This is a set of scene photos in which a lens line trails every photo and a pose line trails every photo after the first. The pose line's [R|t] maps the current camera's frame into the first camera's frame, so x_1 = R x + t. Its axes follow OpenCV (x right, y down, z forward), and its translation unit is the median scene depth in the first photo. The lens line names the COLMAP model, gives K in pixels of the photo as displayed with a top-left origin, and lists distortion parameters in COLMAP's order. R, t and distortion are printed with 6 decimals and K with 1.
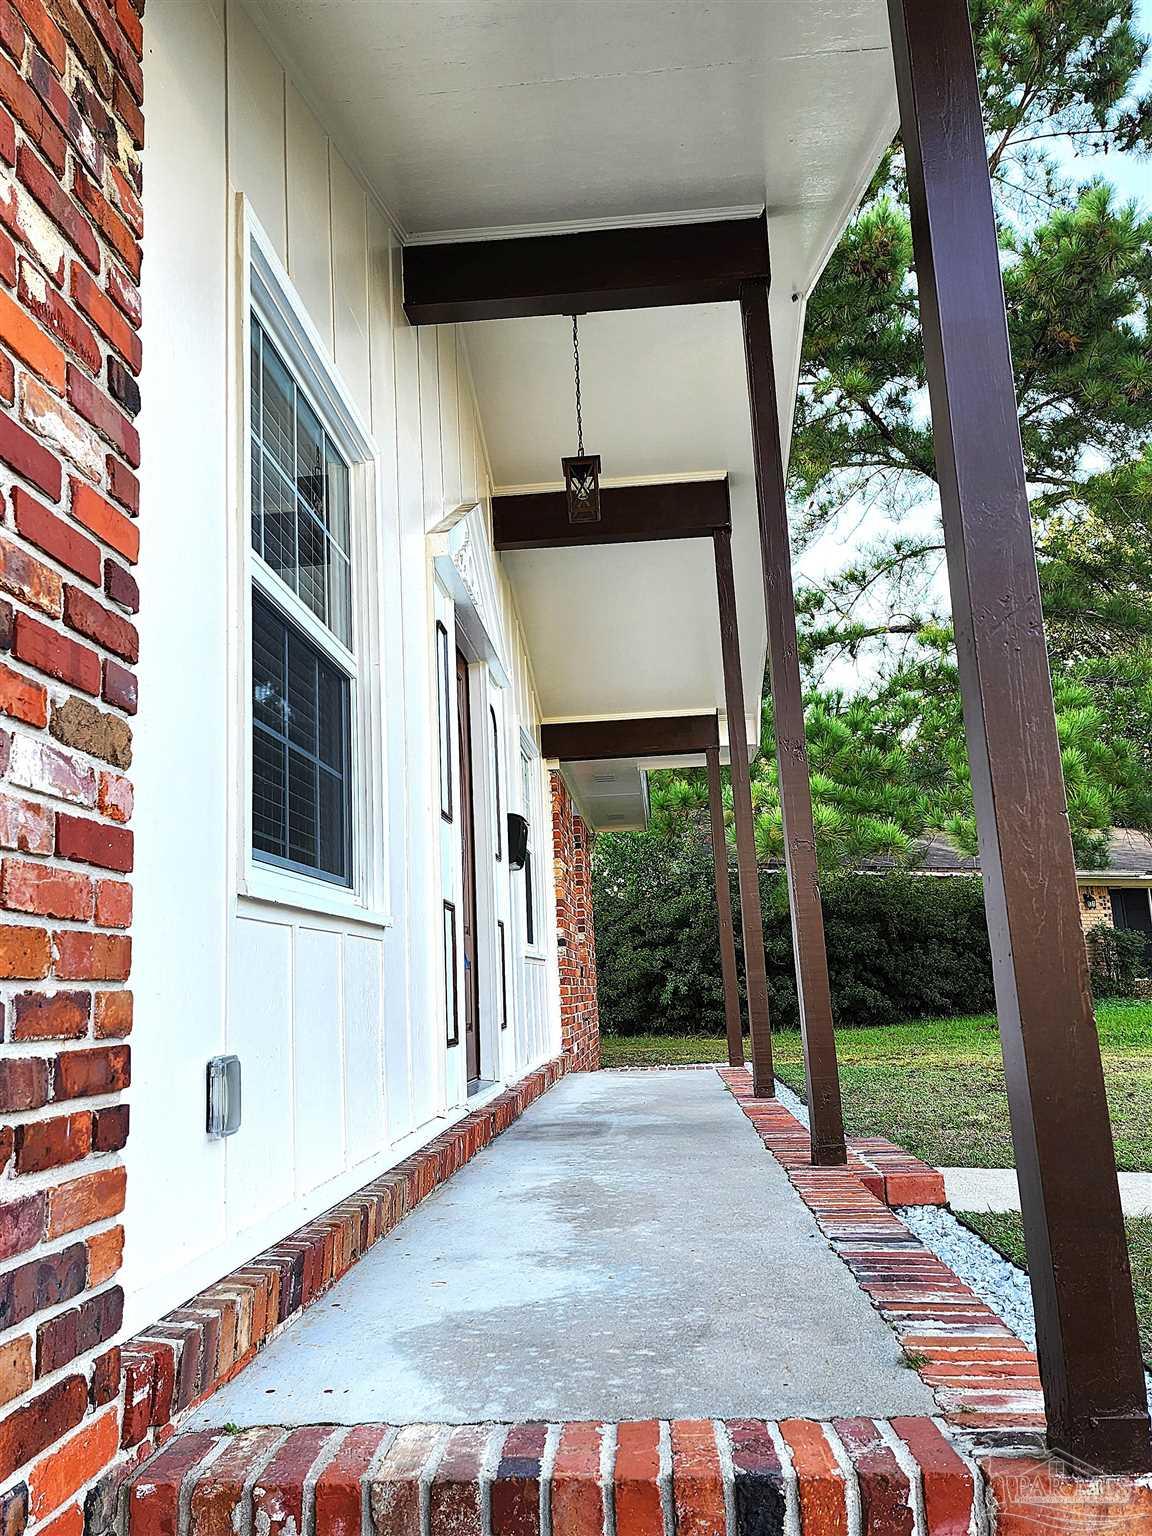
lens RADIAL K [[1157.8, 0, 576.0], [0, 1157.8, 768.0], [0, 0, 1]] dist [0.082042, -0.000117]
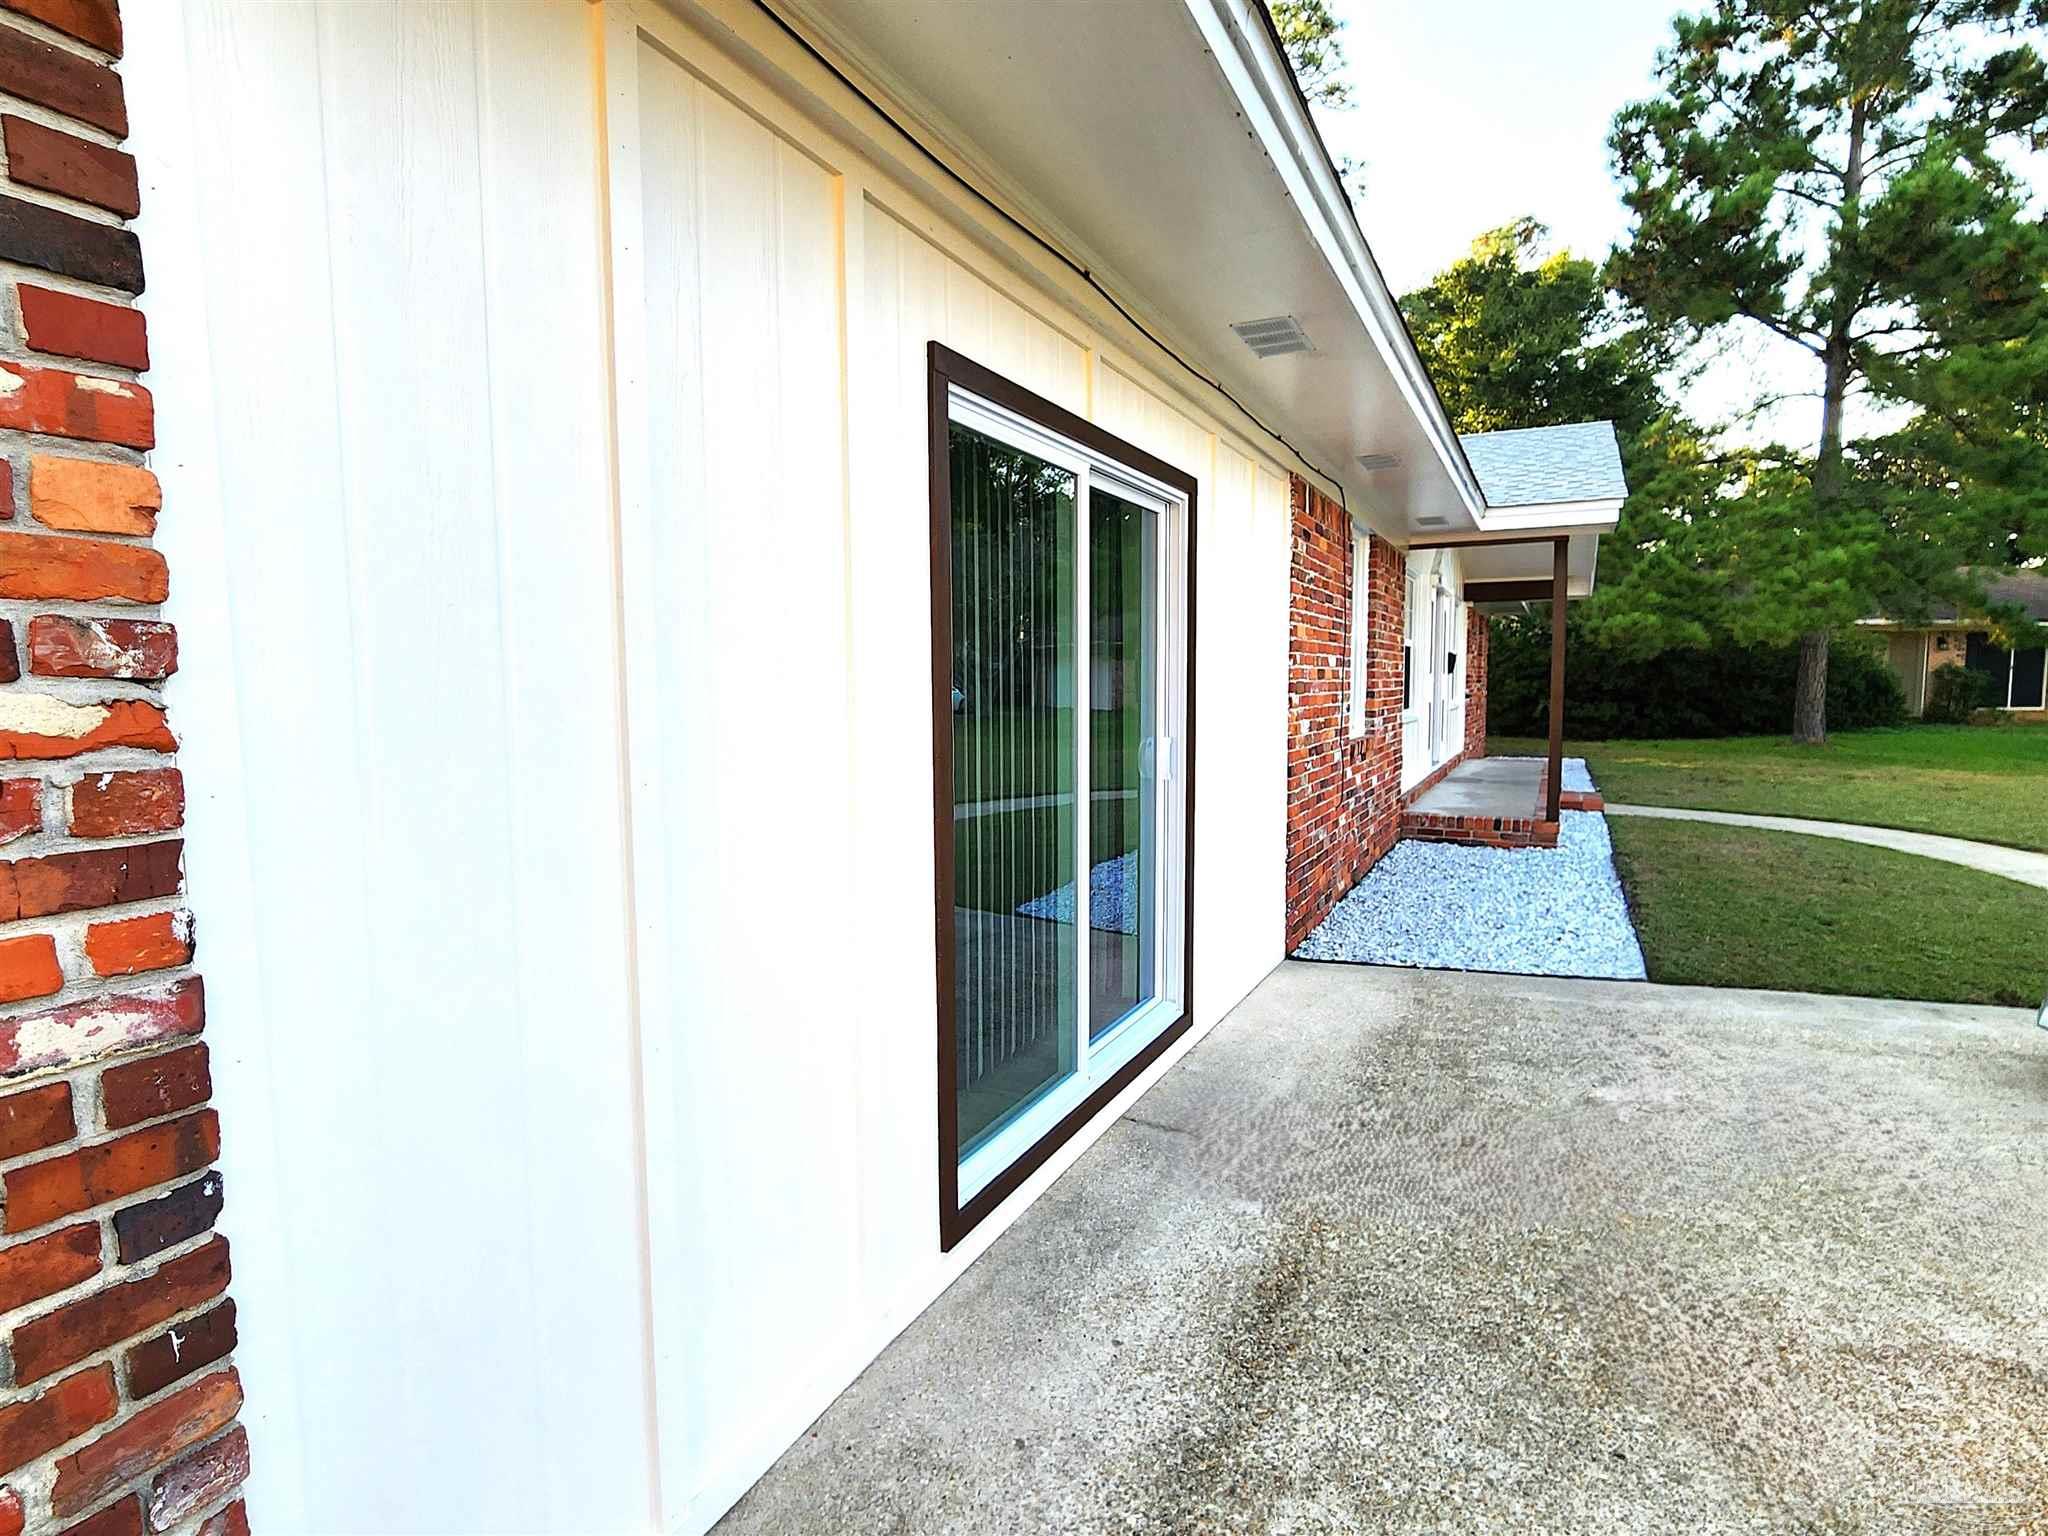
lens RADIAL K [[997.0, 0, 1024.0], [0, 997.0, 768.0], [0, 0, 1]] dist [0.001274, 0.000118]
pose [[0.911789, 0.076638, -0.403444, -0.002960], [0.041428, 0.960254, 0.276038, -0.121600], [0.408563, -0.268402, 0.872374, -0.435929]]
